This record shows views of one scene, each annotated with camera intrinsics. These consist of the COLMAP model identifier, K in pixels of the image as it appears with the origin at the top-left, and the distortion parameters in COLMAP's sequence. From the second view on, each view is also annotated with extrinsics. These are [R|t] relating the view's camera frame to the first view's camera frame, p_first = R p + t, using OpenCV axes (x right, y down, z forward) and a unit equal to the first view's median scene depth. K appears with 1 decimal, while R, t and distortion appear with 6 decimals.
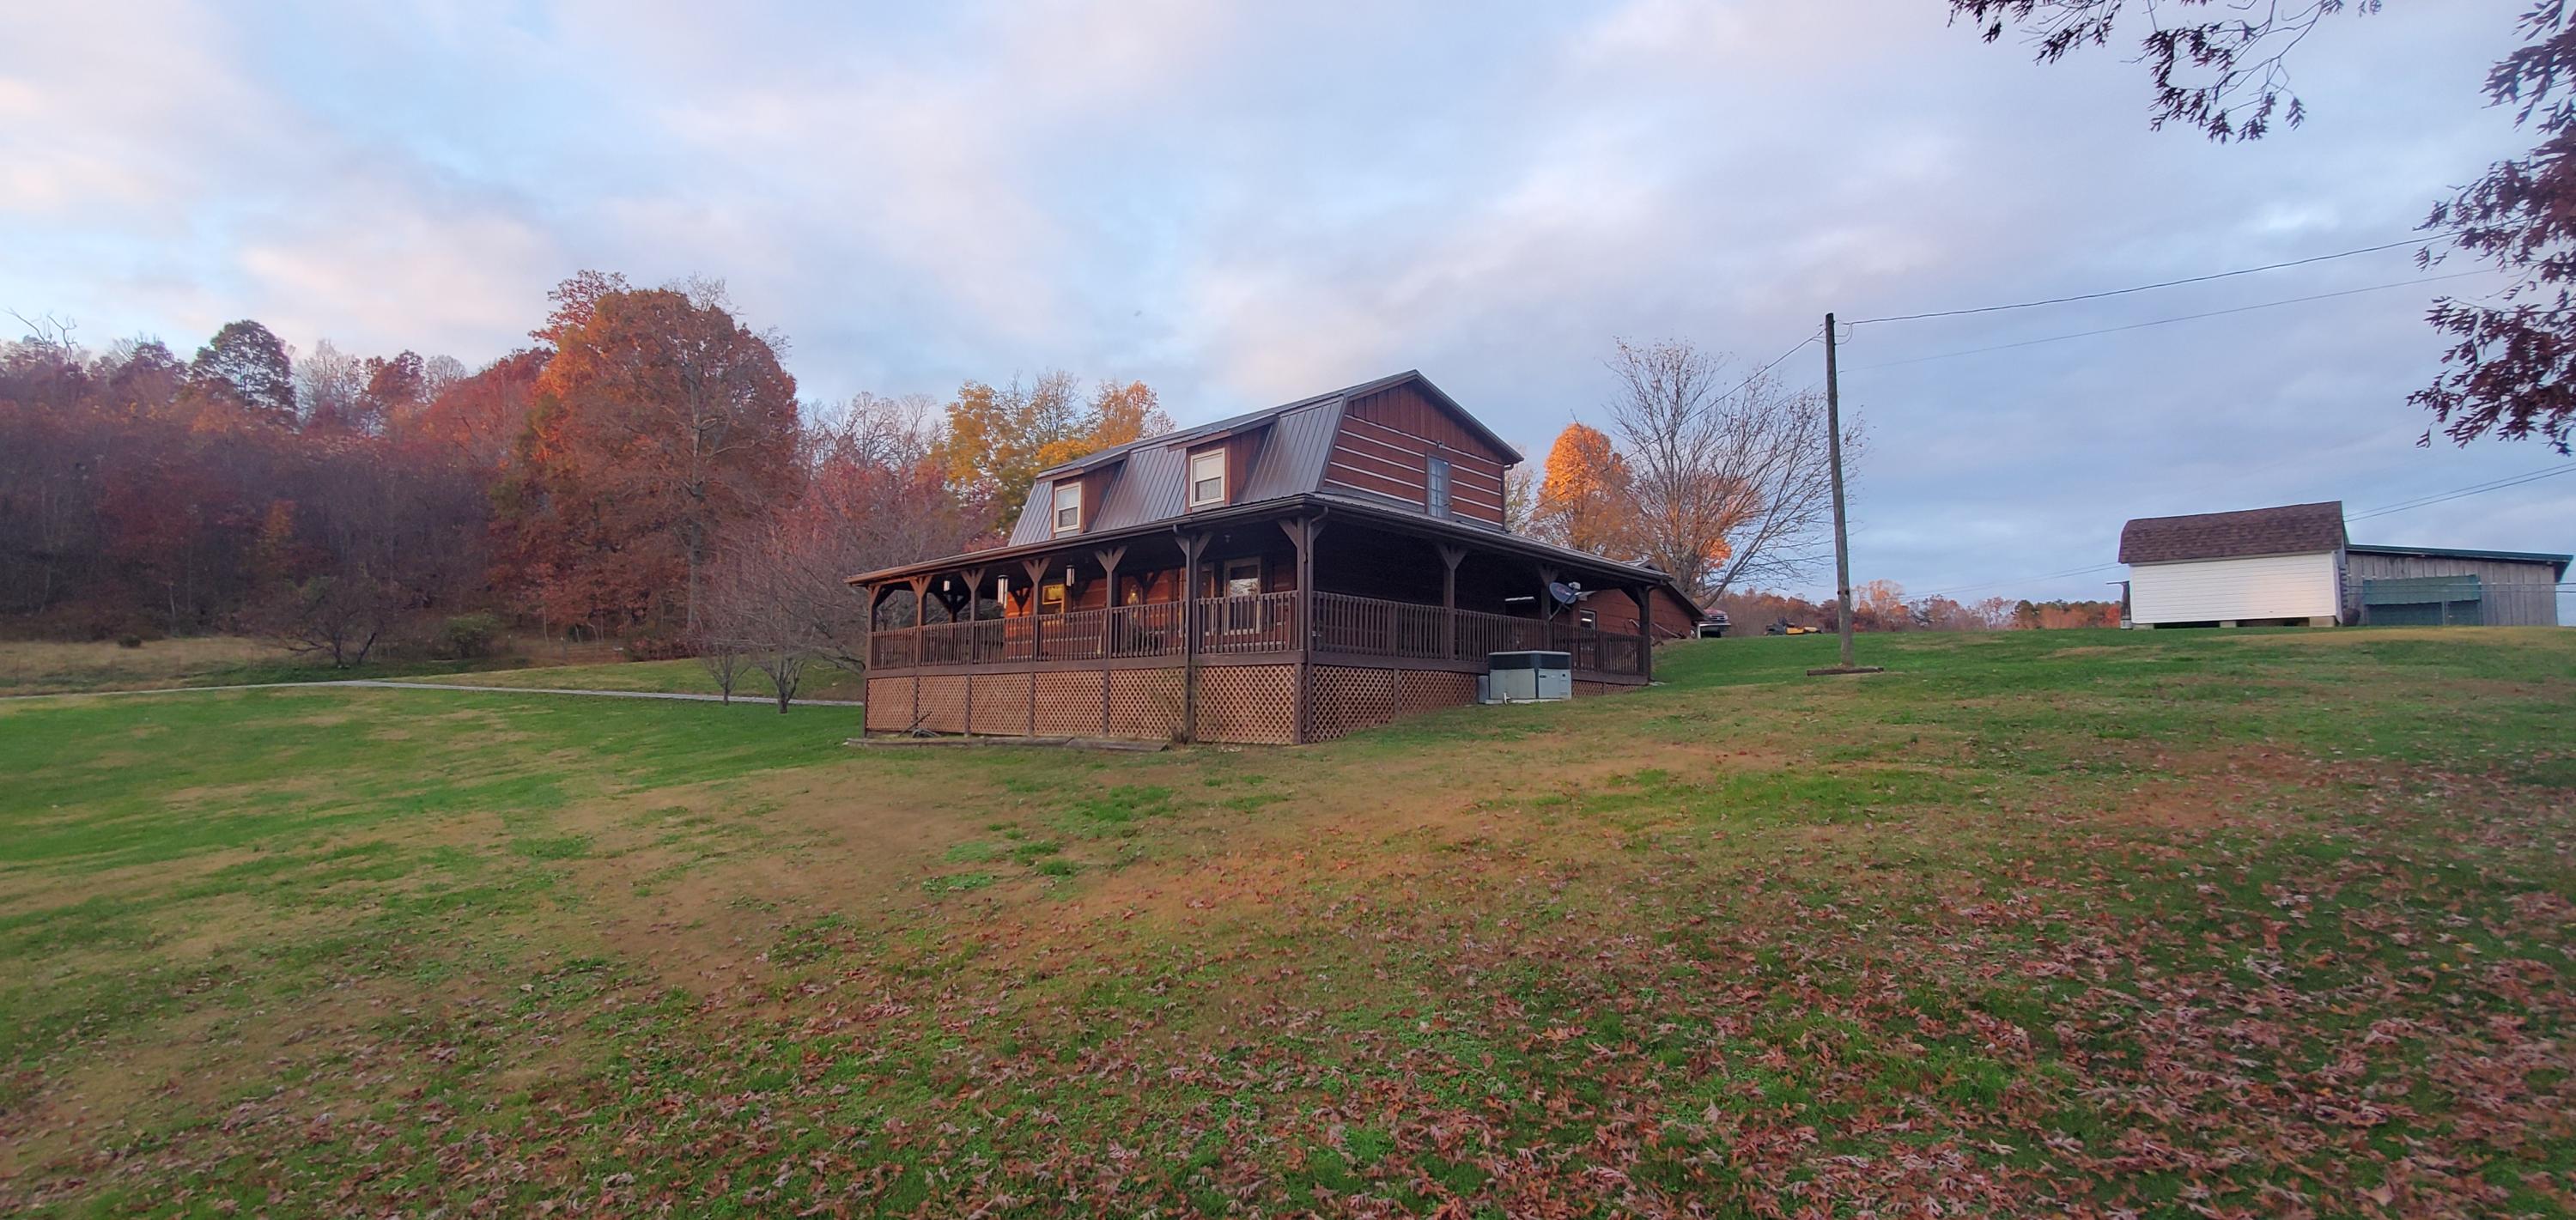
lens RADIAL K [[1107.8, 0, 1263.6], [0, 1107.8, 619.4], [0, 0, 1]] dist [0.023312, -0.022711]
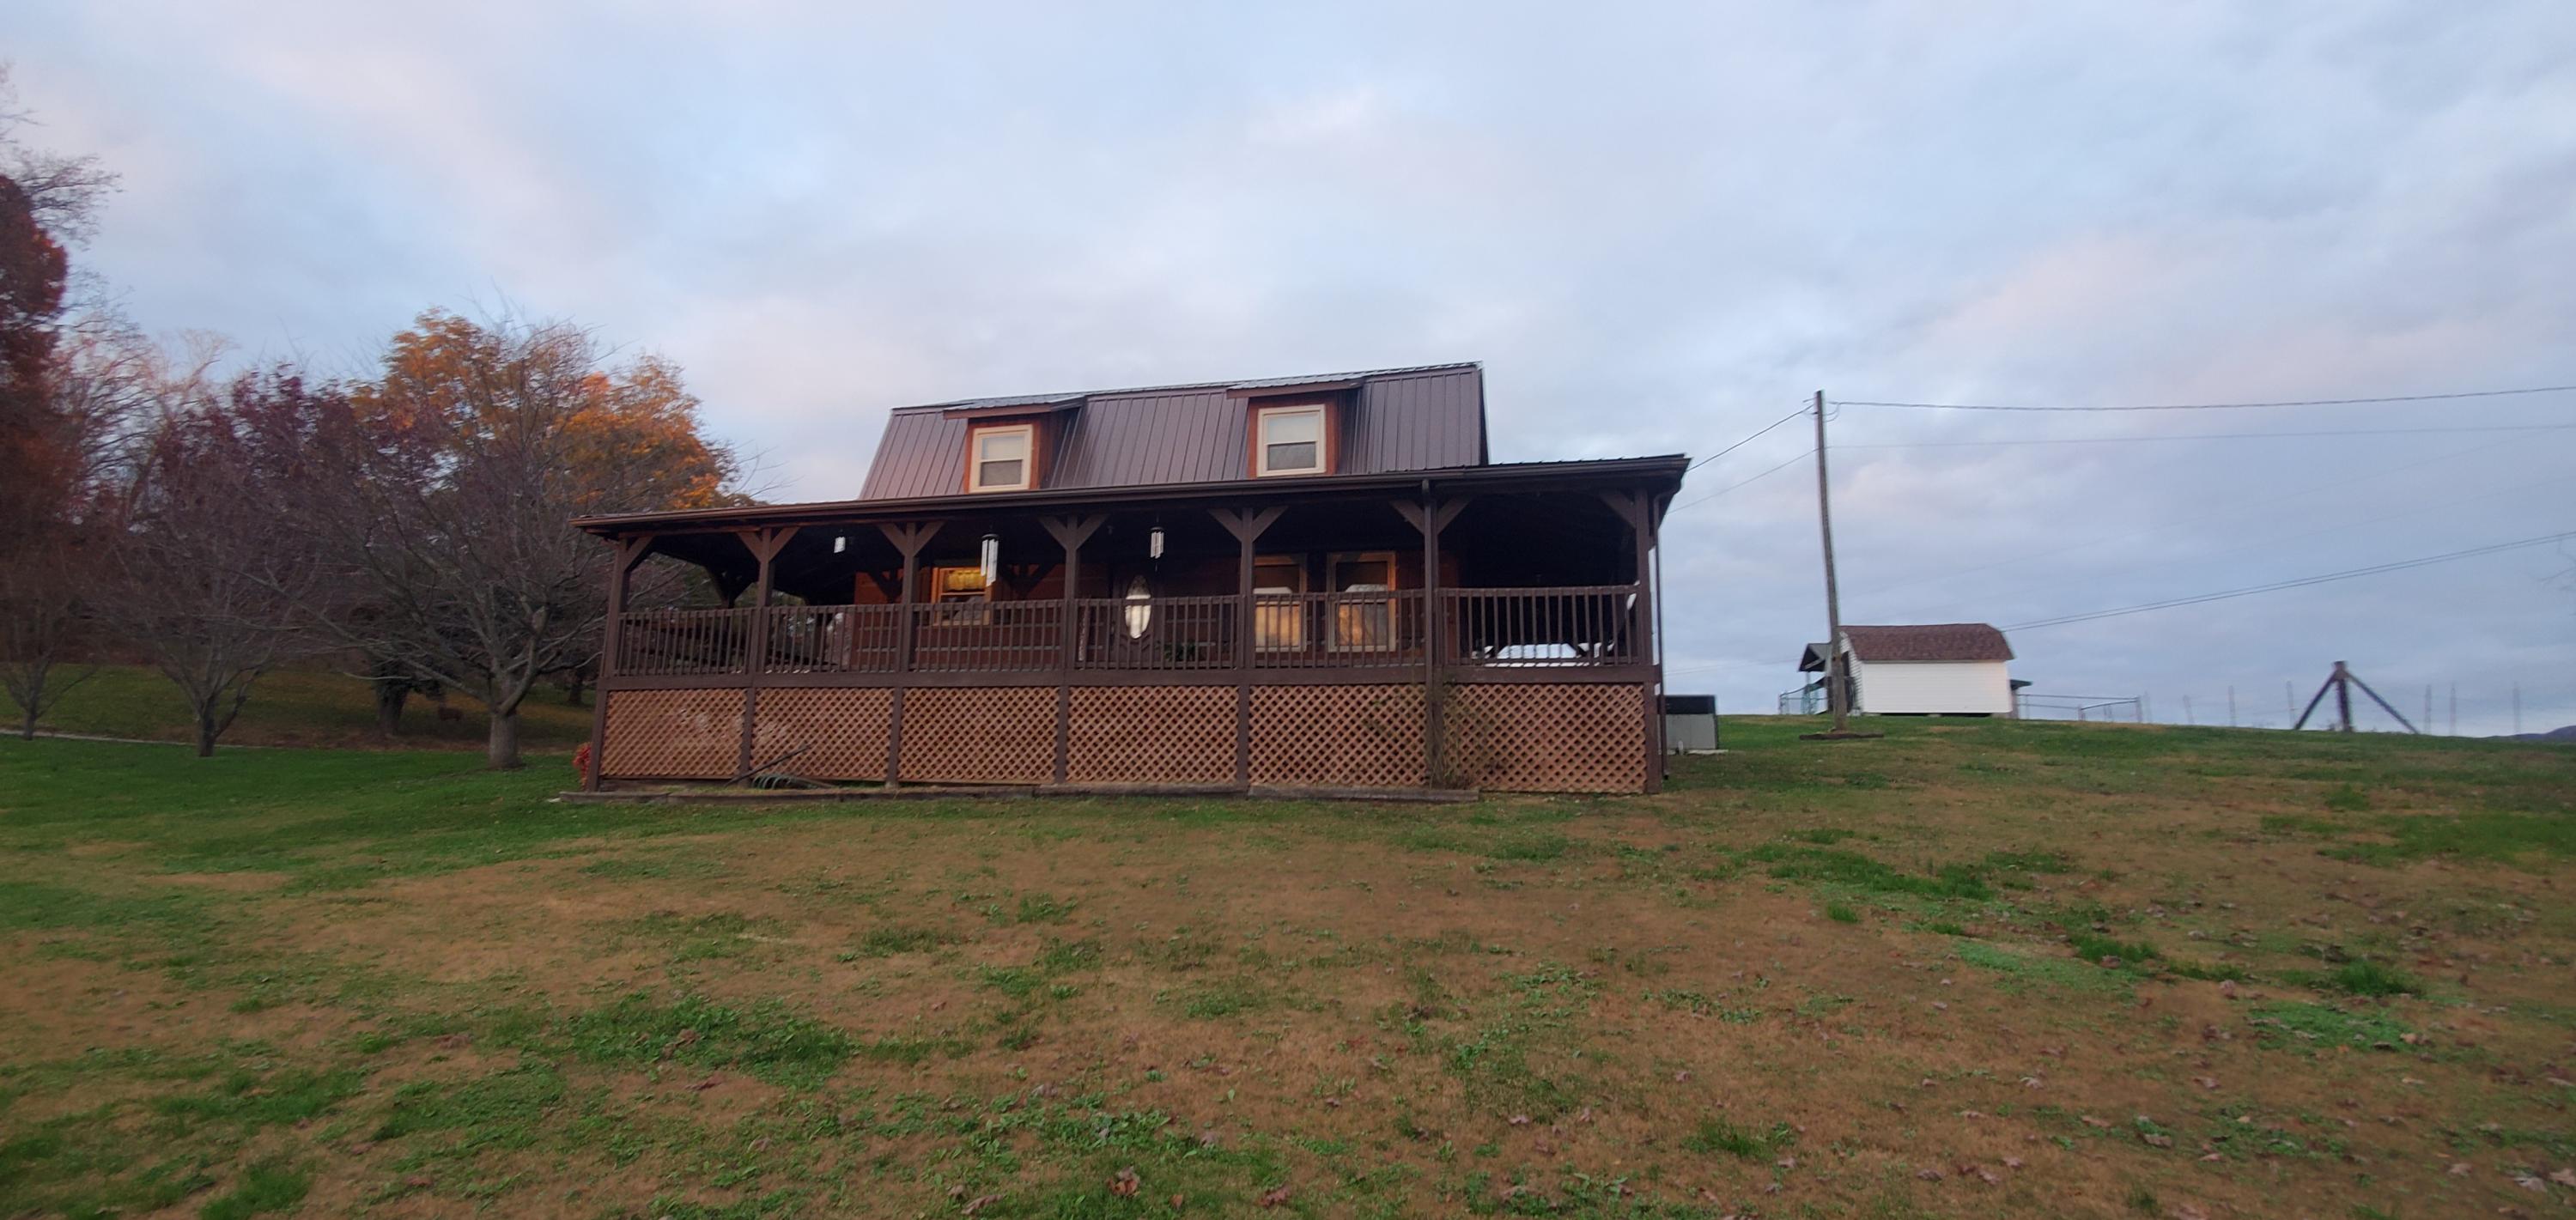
lens RADIAL K [[1041.3, 0, 1253.5], [0, 1041.3, 619.1], [0, 0, 1]] dist [0.021842, -0.020746]
pose [[0.854469, 0.090601, 0.511542, -0.437134], [-0.052445, 0.994688, -0.088571, 0.058226], [-0.516849, 0.048854, 0.854681, 0.431072]]
